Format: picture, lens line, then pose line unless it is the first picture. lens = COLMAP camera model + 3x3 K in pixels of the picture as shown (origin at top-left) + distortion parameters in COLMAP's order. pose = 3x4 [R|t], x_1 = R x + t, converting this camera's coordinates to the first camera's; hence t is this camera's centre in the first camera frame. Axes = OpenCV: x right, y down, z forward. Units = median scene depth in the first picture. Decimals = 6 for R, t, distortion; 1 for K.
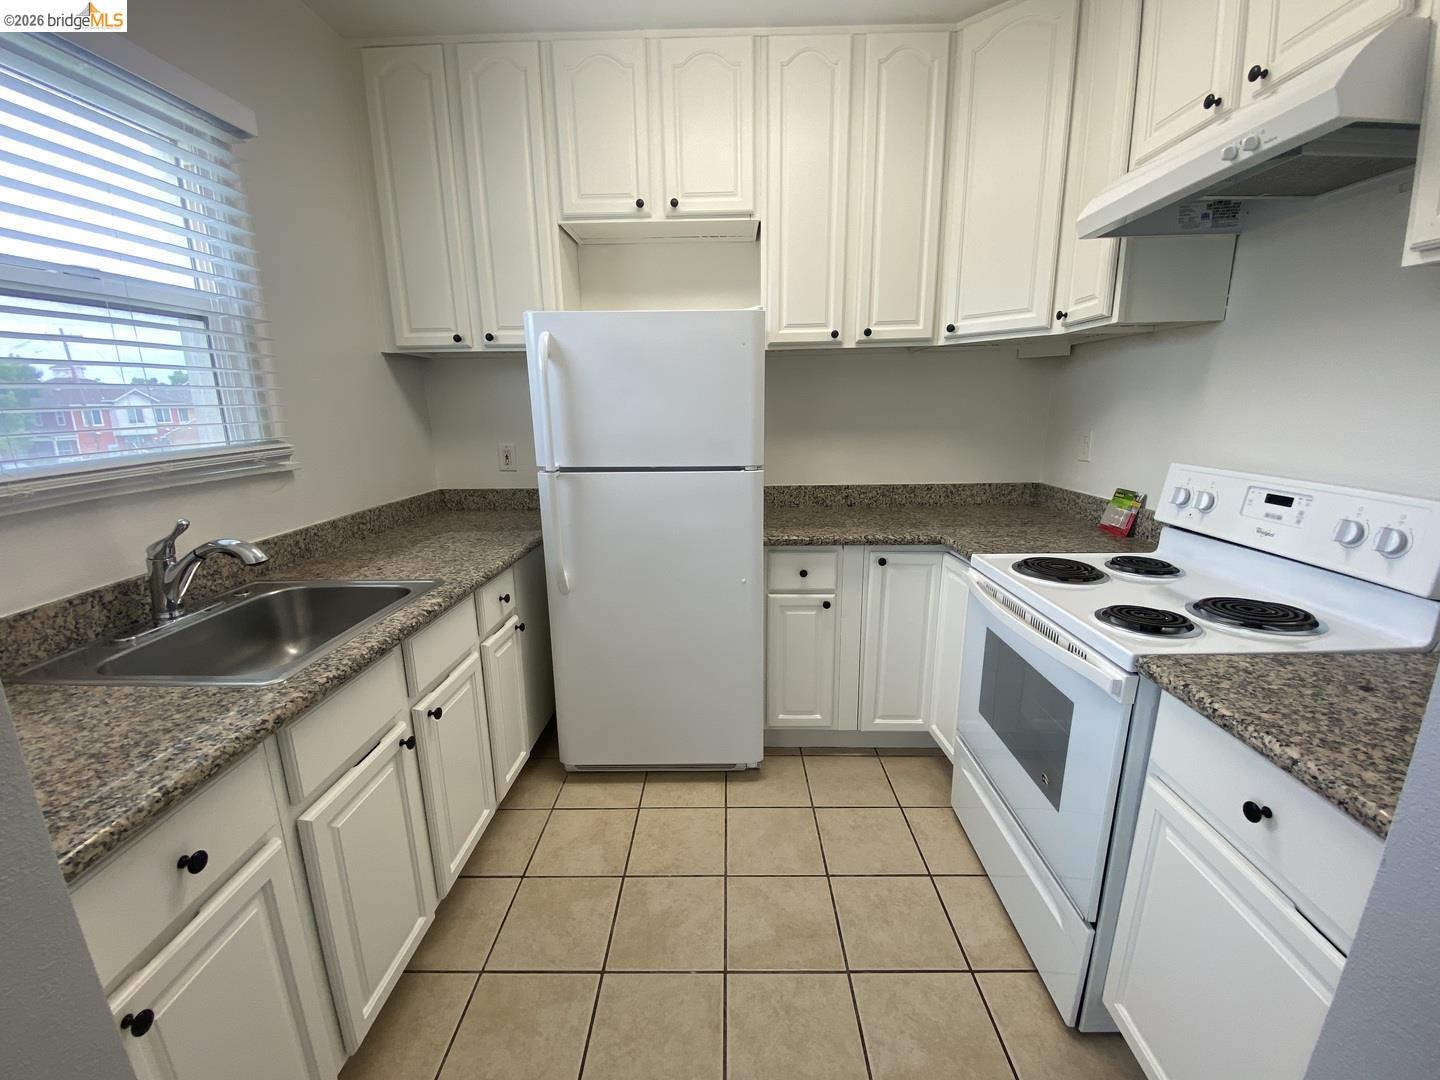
lens RADIAL K [[578.0, 0, 720.0], [0, 578.0, 540.0], [0, 0, 1]] dist [0.081428, 0.000010]
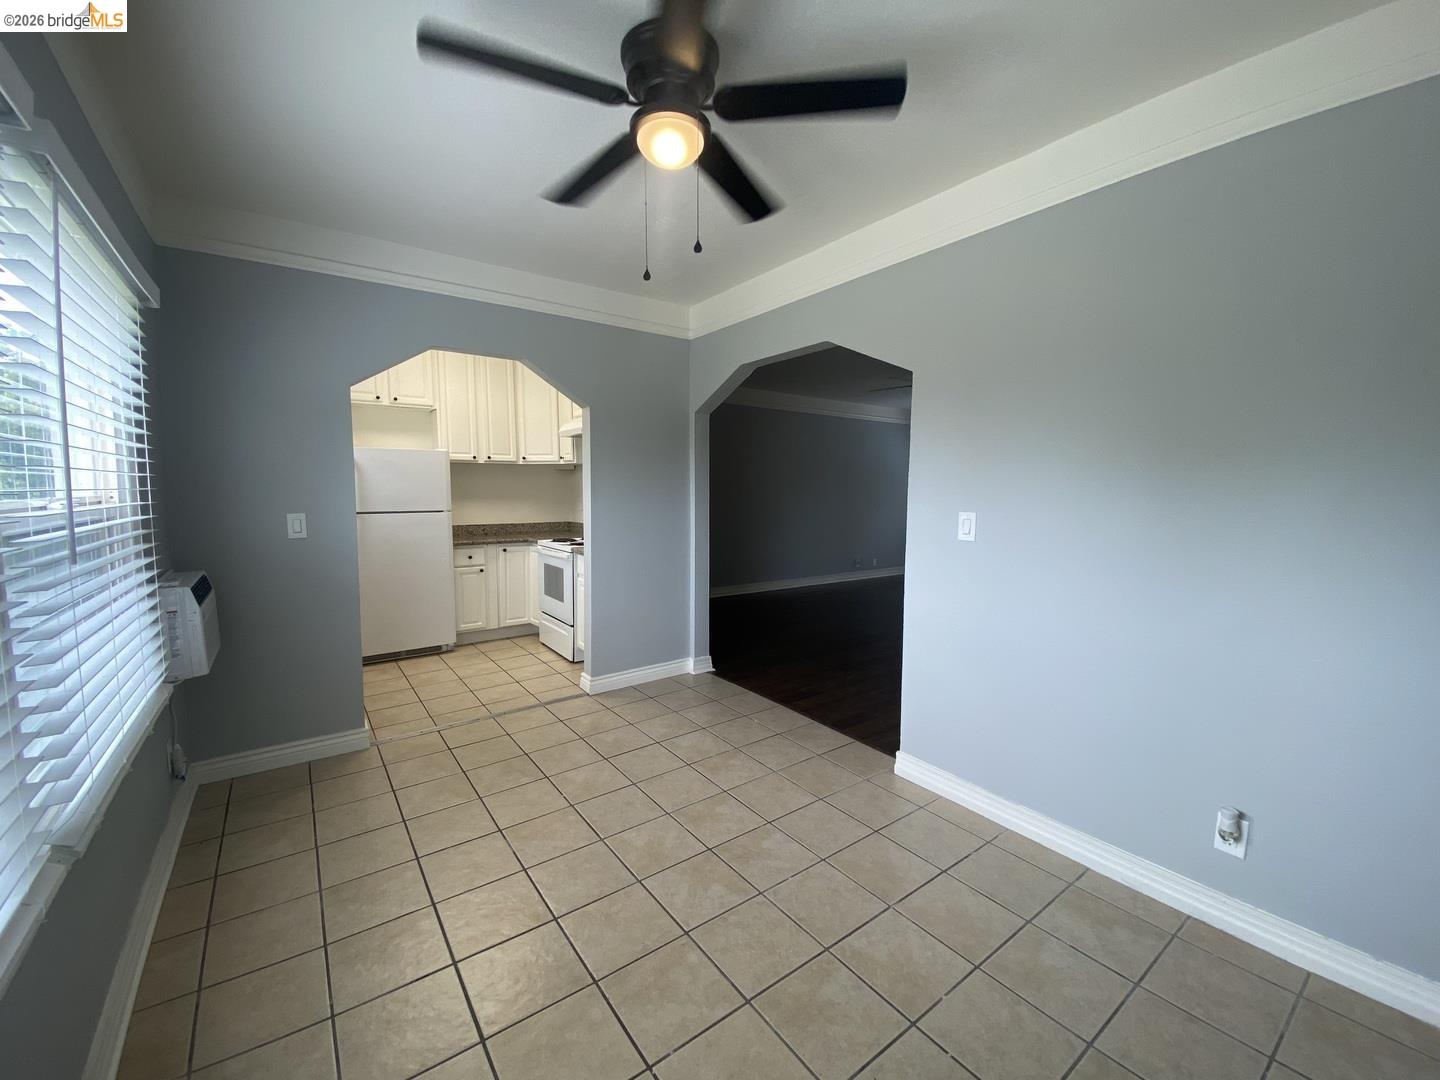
lens RADIAL K [[581.2, 0, 720.0], [0, 581.2, 540.0], [0, 0, 1]] dist [0.001028, 0.000025]
pose [[0.796053, -0.032489, 0.604354, -0.448084], [0.126840, 0.985339, -0.114103, 0.369154], [-0.591787, 0.167488, 0.788503, -1.382555]]
